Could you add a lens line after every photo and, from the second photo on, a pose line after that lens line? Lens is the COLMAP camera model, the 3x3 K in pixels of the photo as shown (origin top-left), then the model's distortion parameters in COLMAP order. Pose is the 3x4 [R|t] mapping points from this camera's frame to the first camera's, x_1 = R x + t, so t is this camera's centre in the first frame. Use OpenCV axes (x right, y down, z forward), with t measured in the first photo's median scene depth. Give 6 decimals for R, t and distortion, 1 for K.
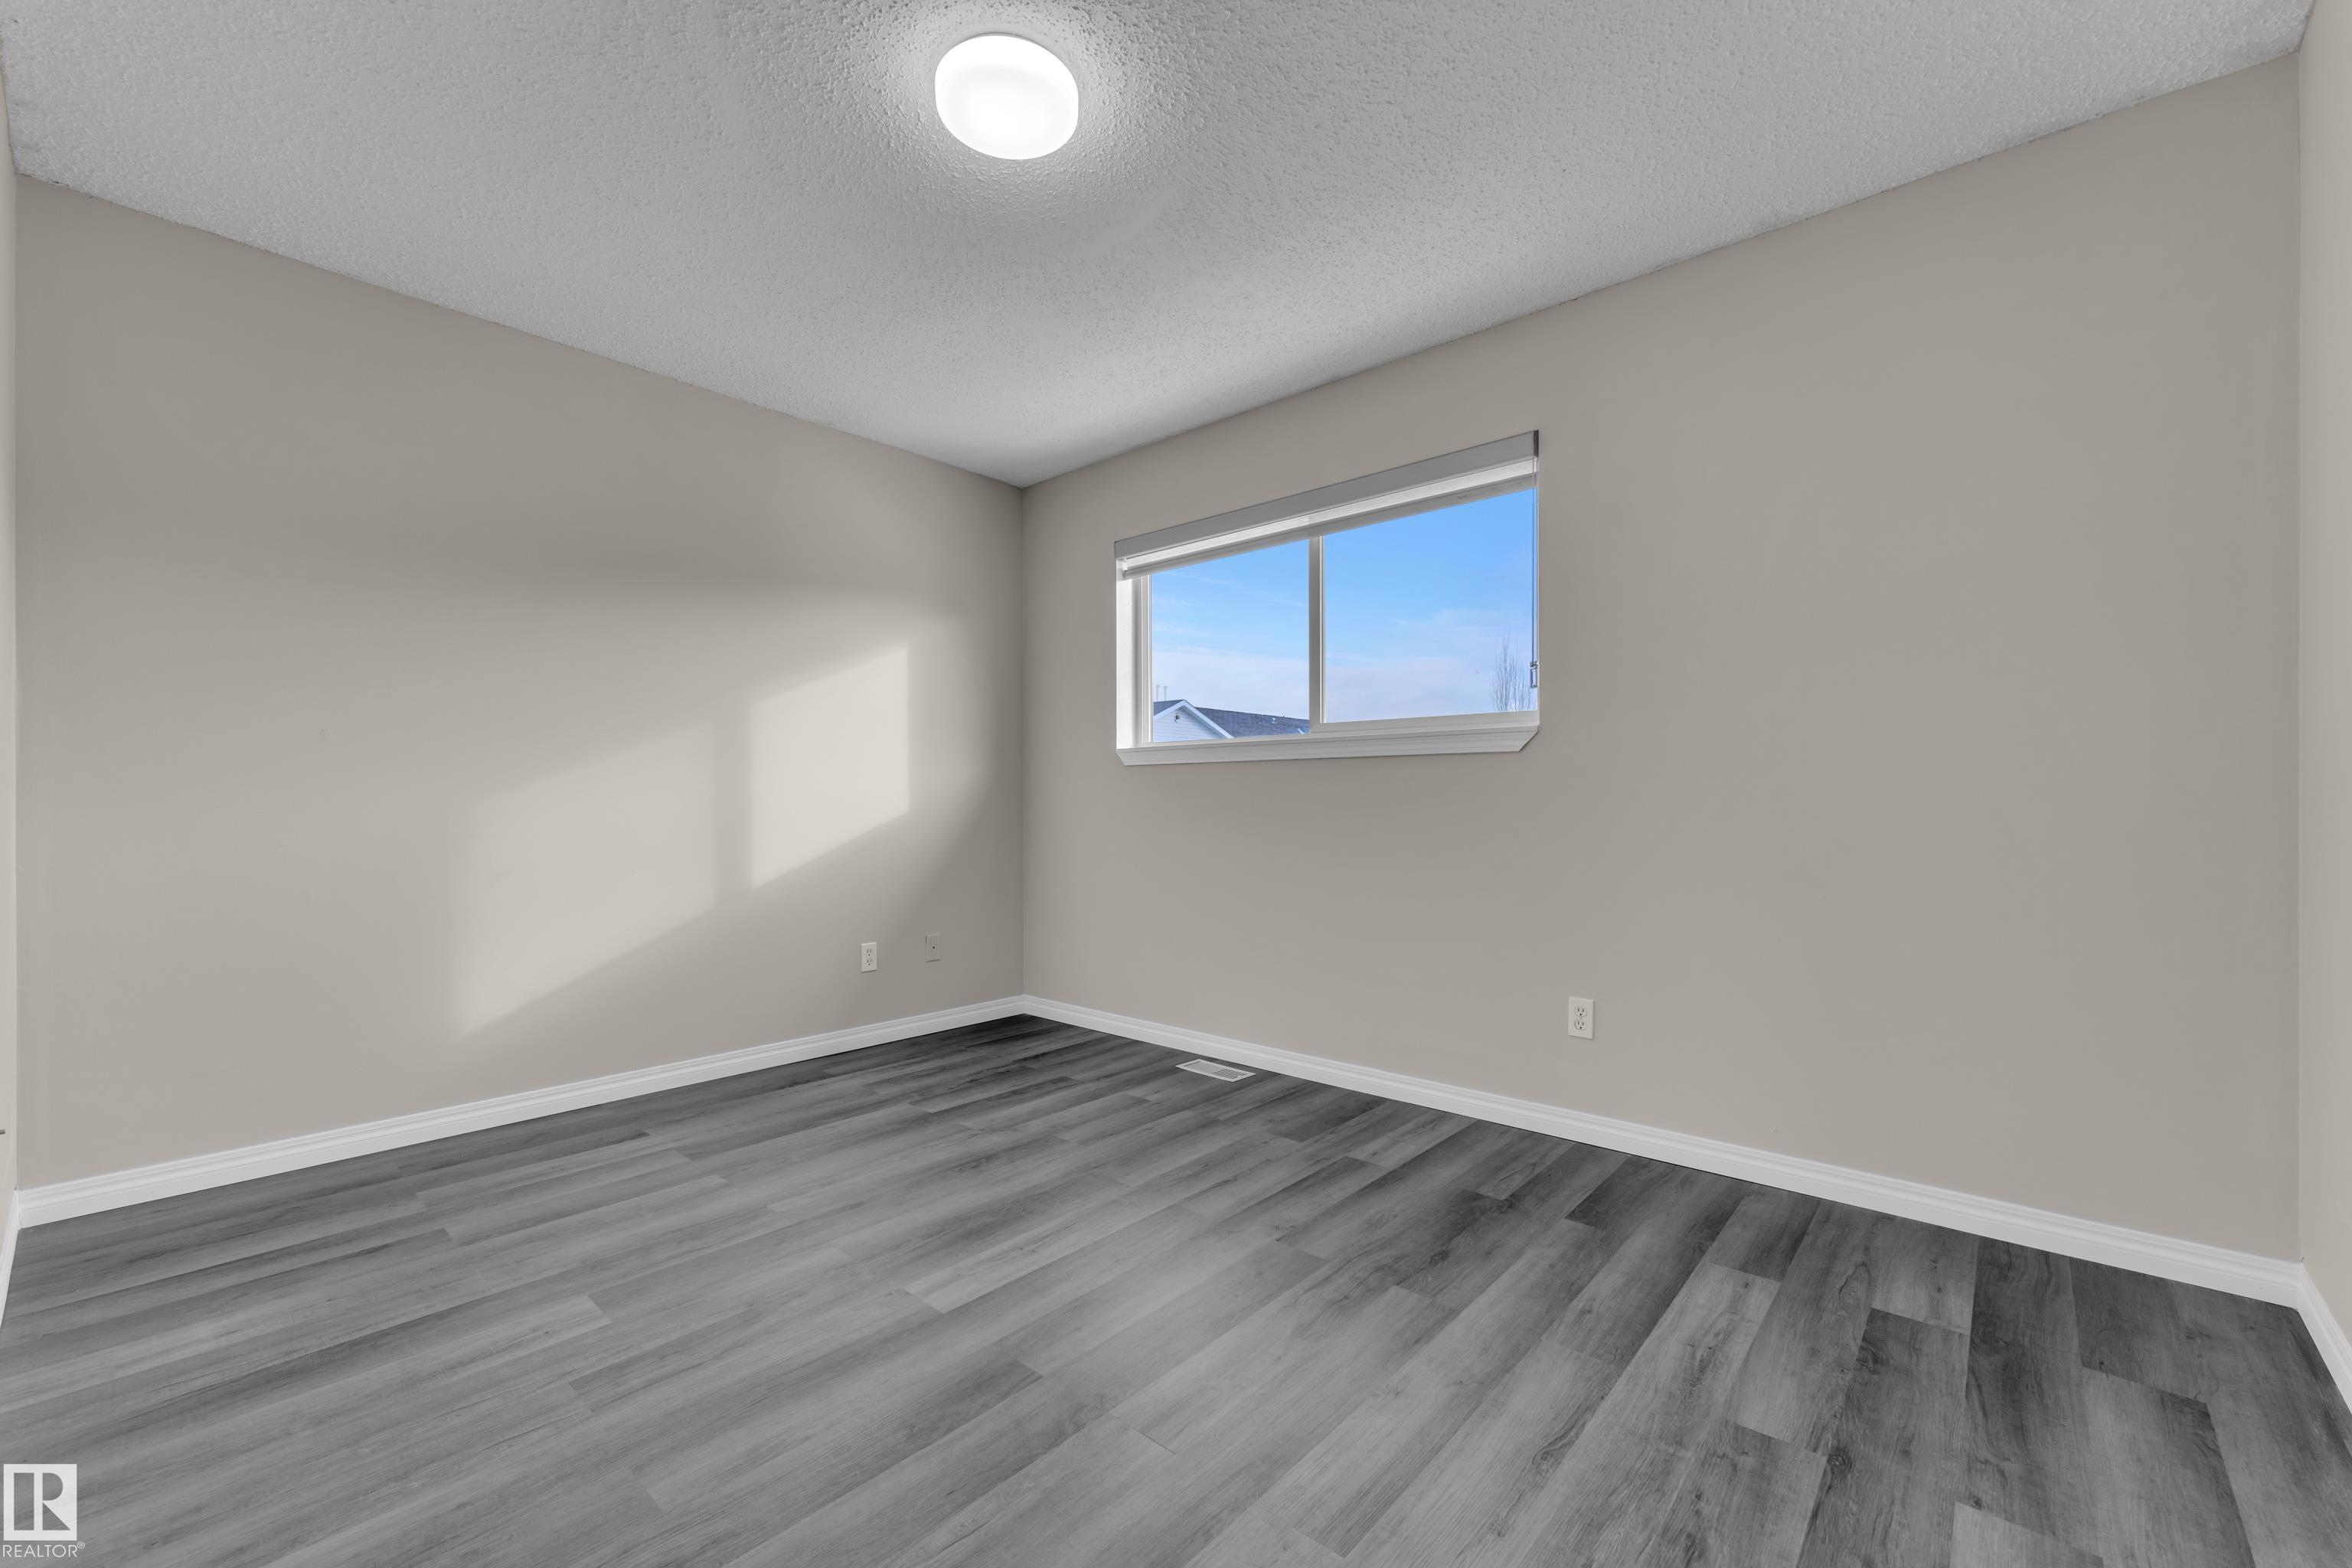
lens RADIAL K [[947.8, 0, 1181.1], [0, 947.8, 804.7], [0, 0, 1]] dist [0.004004, -0.000352]
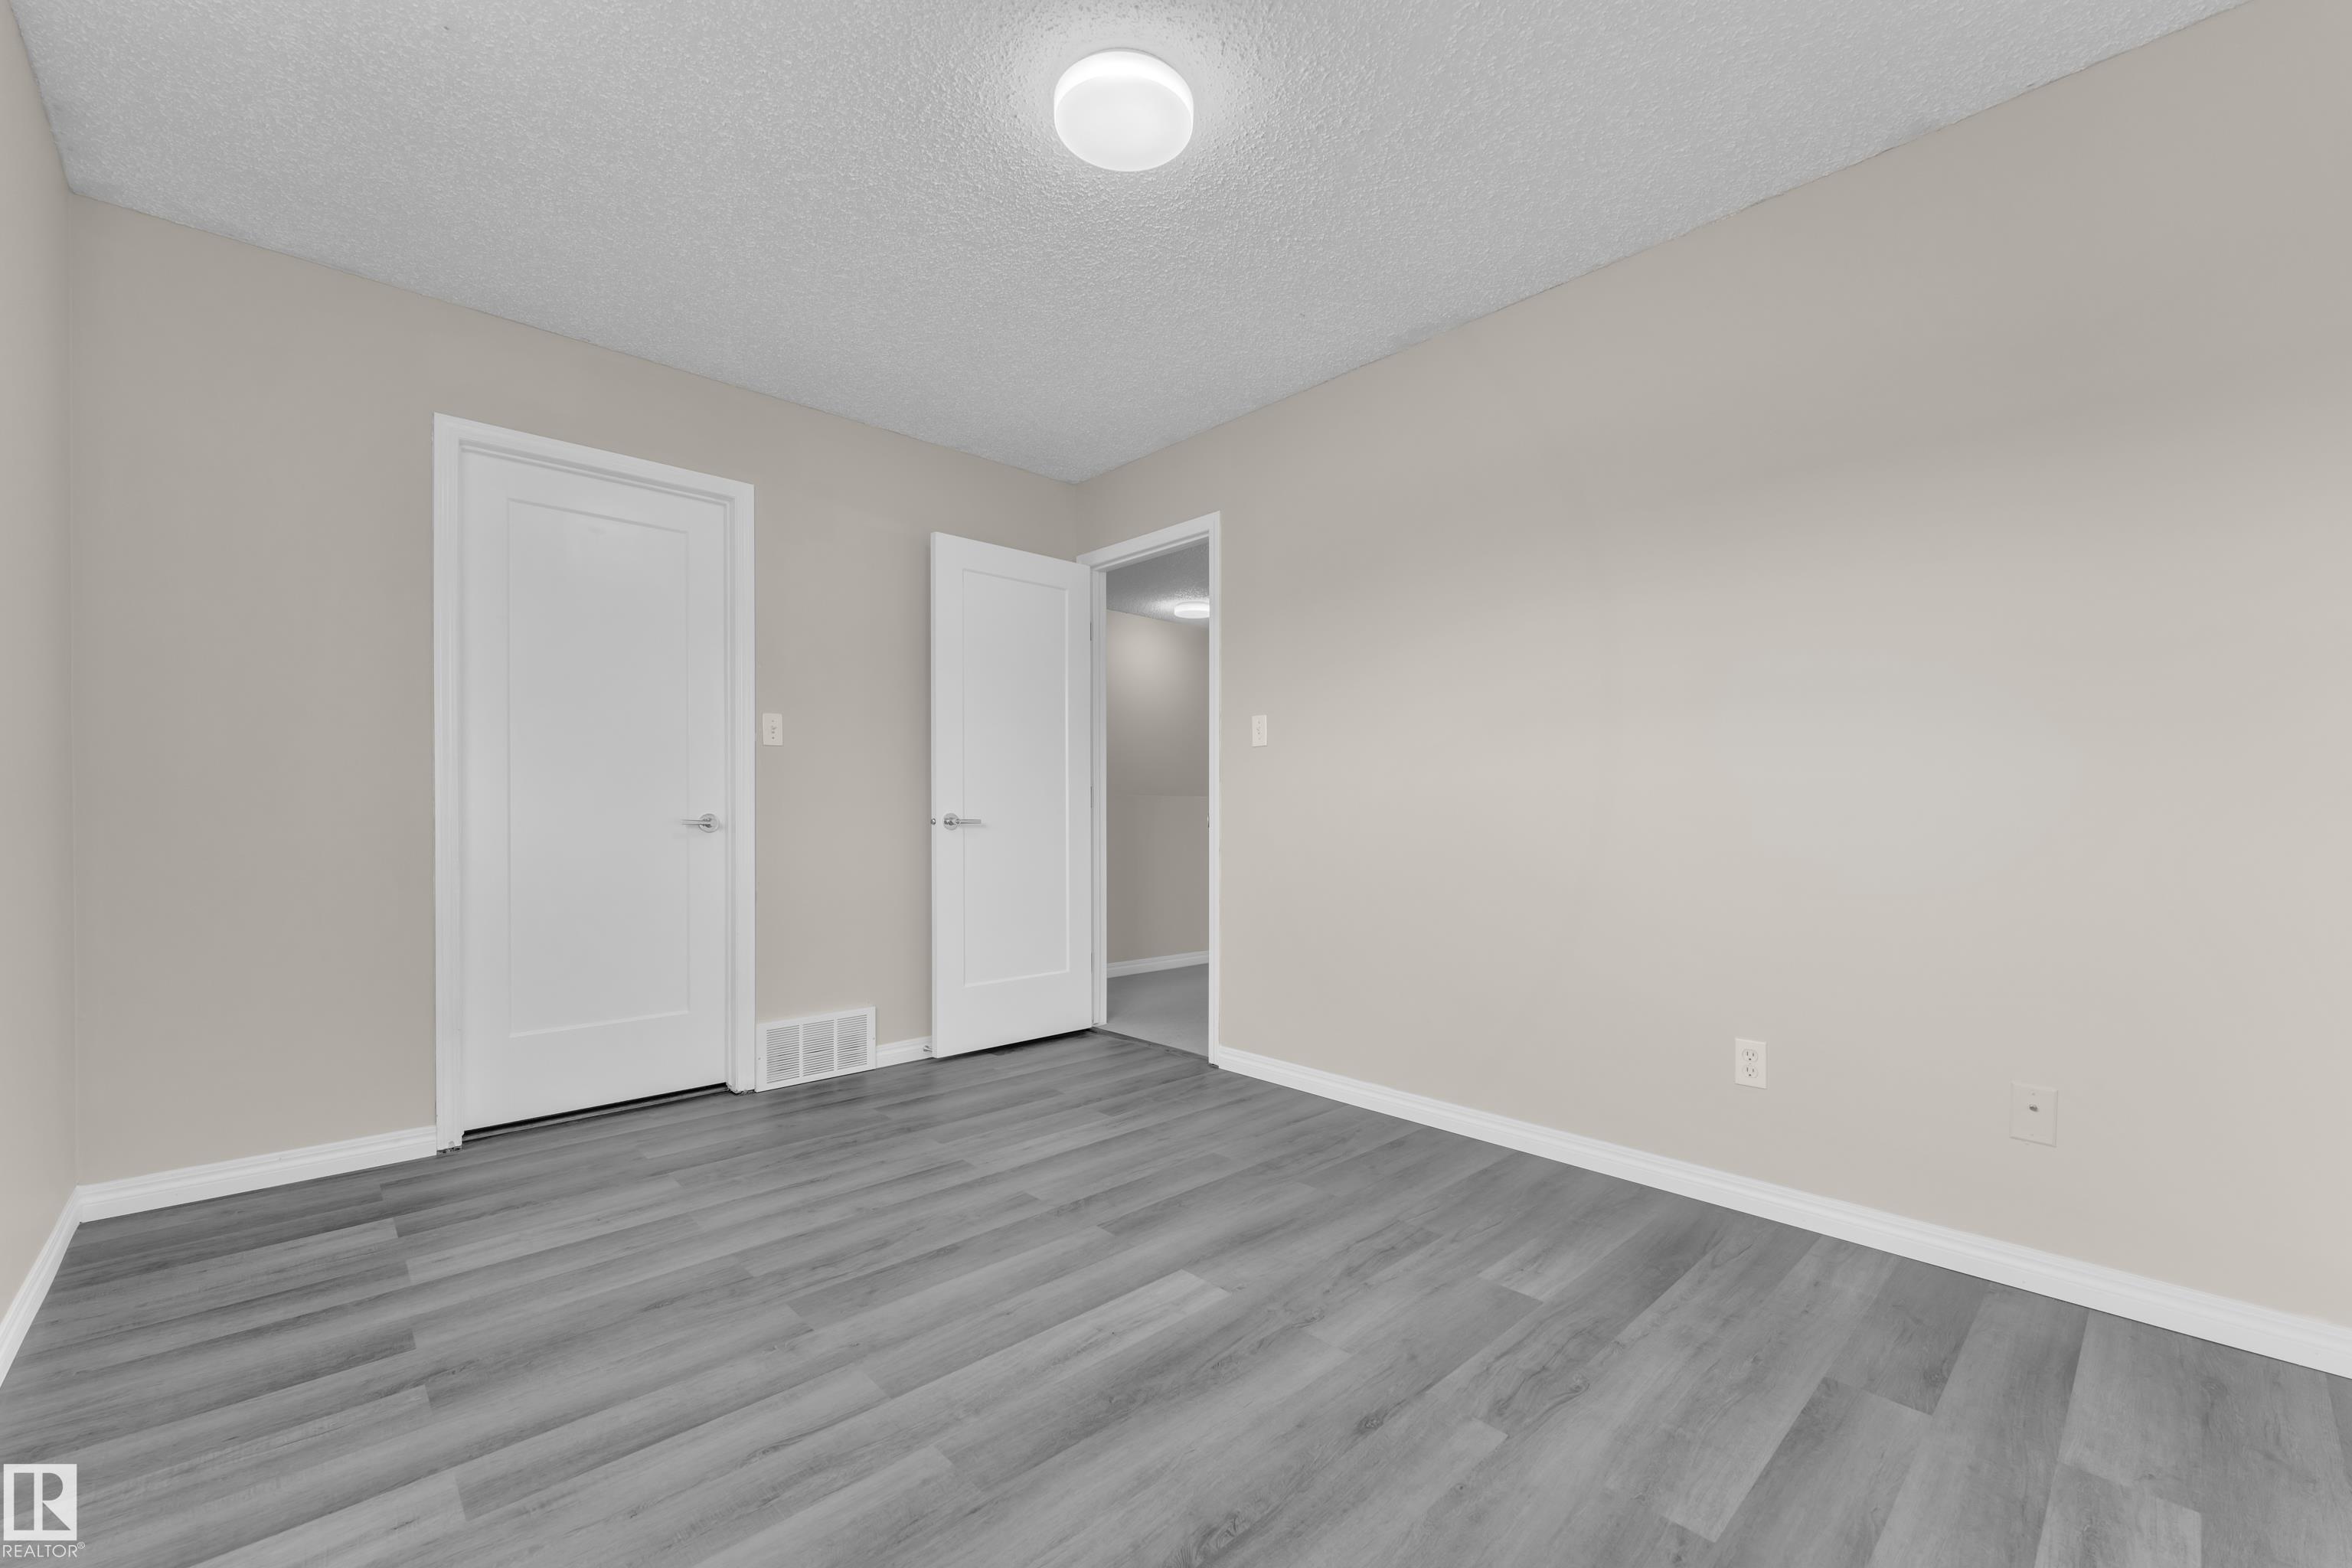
lens RADIAL K [[947.8, 0, 1172.9], [0, 947.8, 800.6], [0, 0, 1]] dist [0.004004, -0.000352]
pose [[-0.995428, 0.001992, 0.095490, -0.329661], [0.001501, 0.999985, -0.005211, -0.004672], [-0.095499, -0.005044, -0.995417, 2.002501]]
